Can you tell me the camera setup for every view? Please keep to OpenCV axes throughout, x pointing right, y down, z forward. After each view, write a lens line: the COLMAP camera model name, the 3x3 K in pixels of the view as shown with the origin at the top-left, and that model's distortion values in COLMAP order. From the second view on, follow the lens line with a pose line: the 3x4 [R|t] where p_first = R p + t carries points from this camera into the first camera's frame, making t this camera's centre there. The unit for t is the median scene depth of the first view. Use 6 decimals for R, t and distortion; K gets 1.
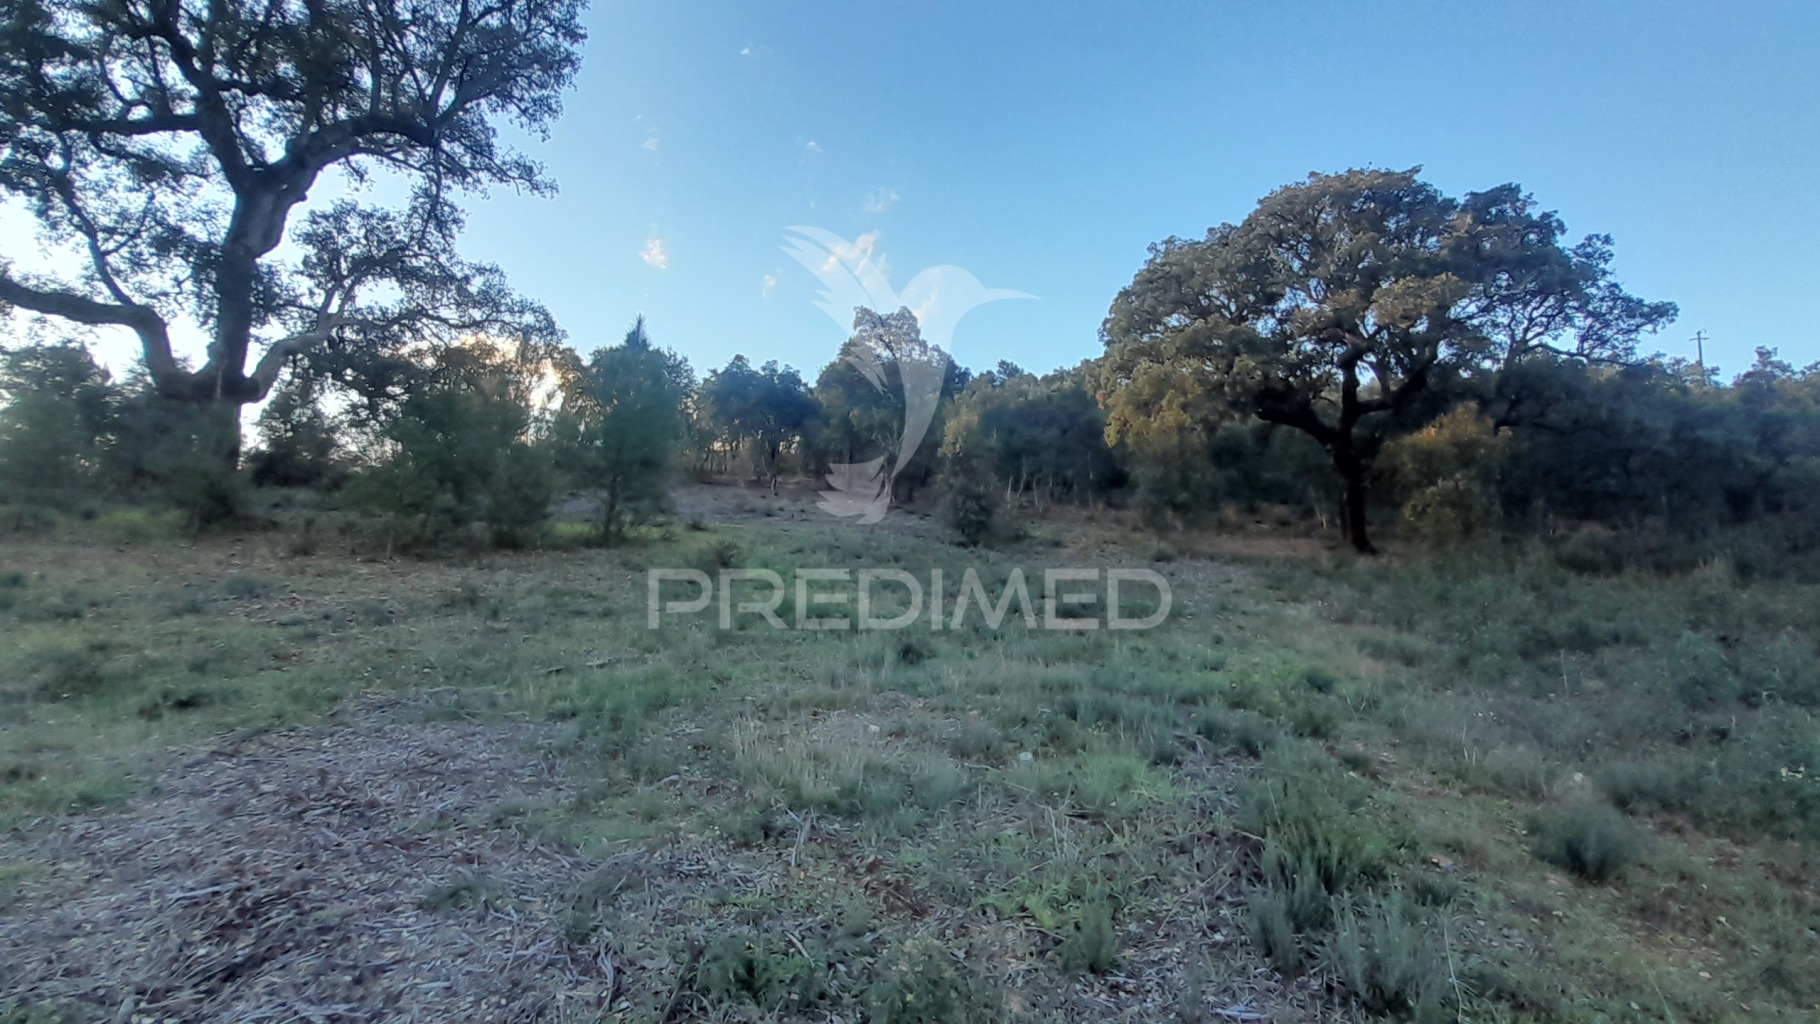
lens RADIAL K [[733.8, 0, 918.8], [0, 733.8, 501.3], [0, 0, 1]] dist [0.010180, -0.013778]
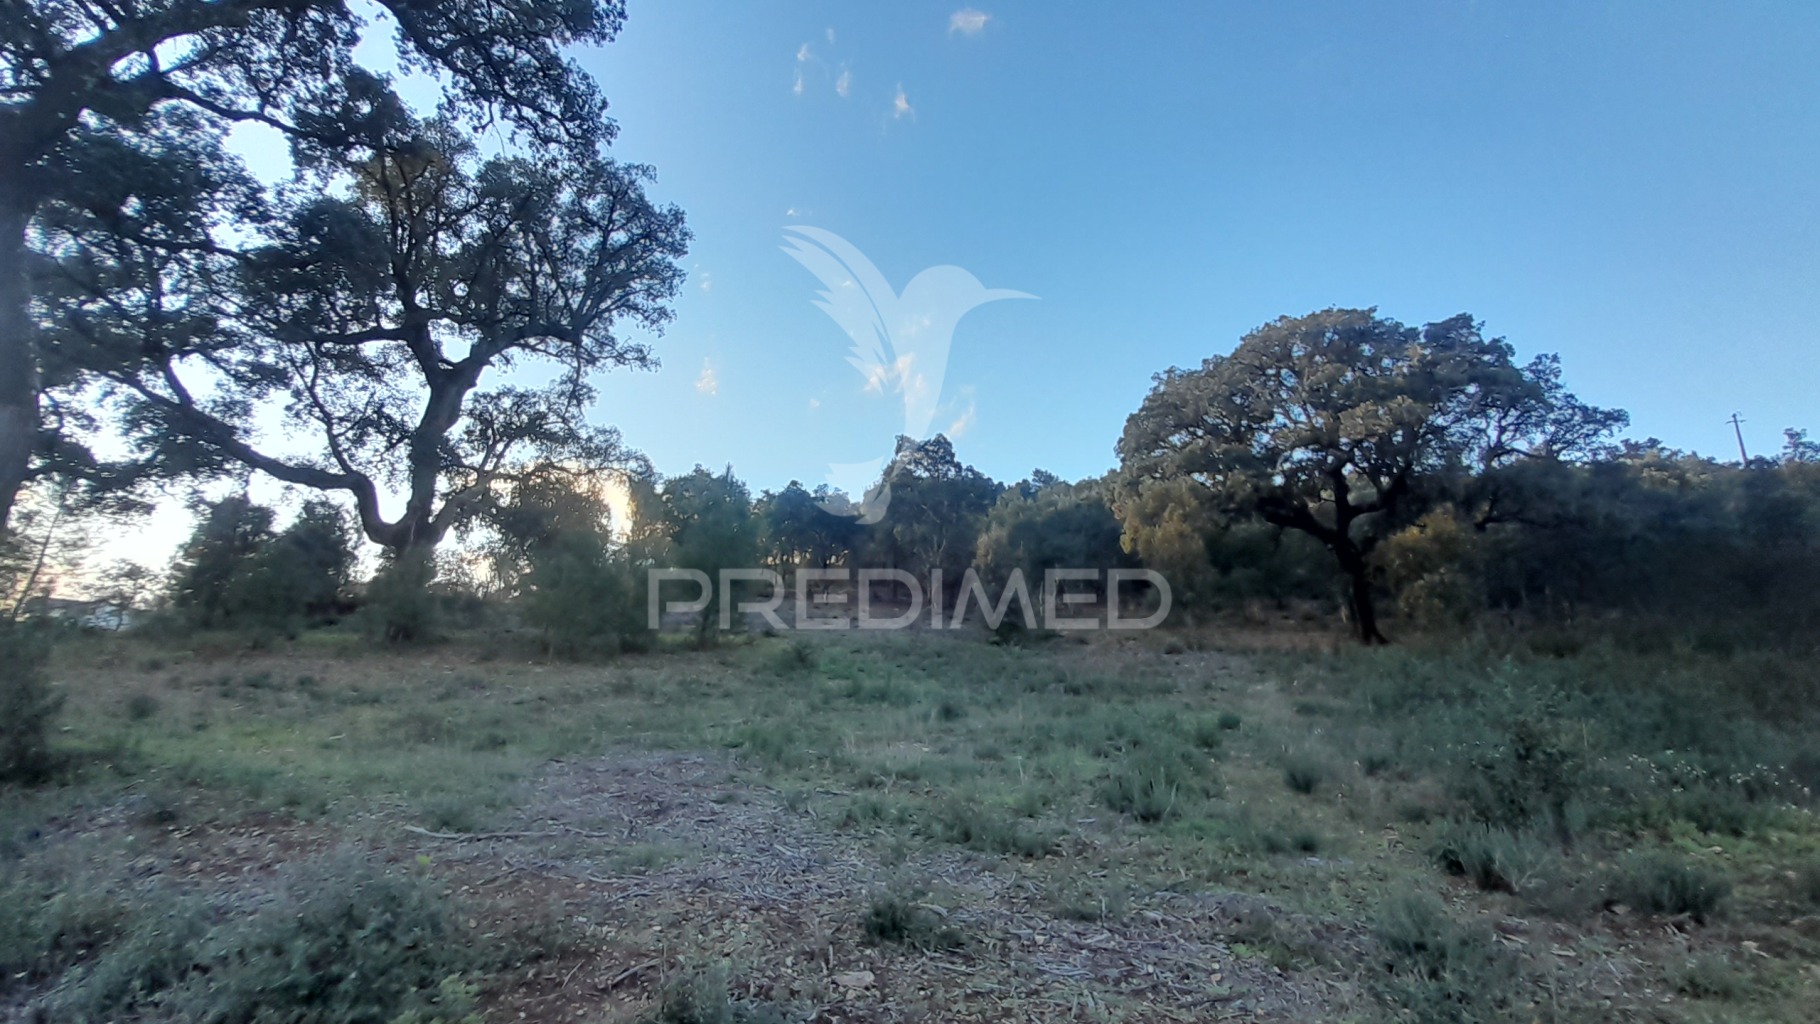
lens RADIAL K [[733.8, 0, 914.4], [0, 733.8, 518.2], [0, 0, 1]] dist [0.010180, -0.013778]
pose [[0.997545, -0.035522, -0.060347, 0.007234], [0.027874, 0.991997, -0.123144, 0.002293], [0.064239, 0.121160, 0.990552, -0.158893]]
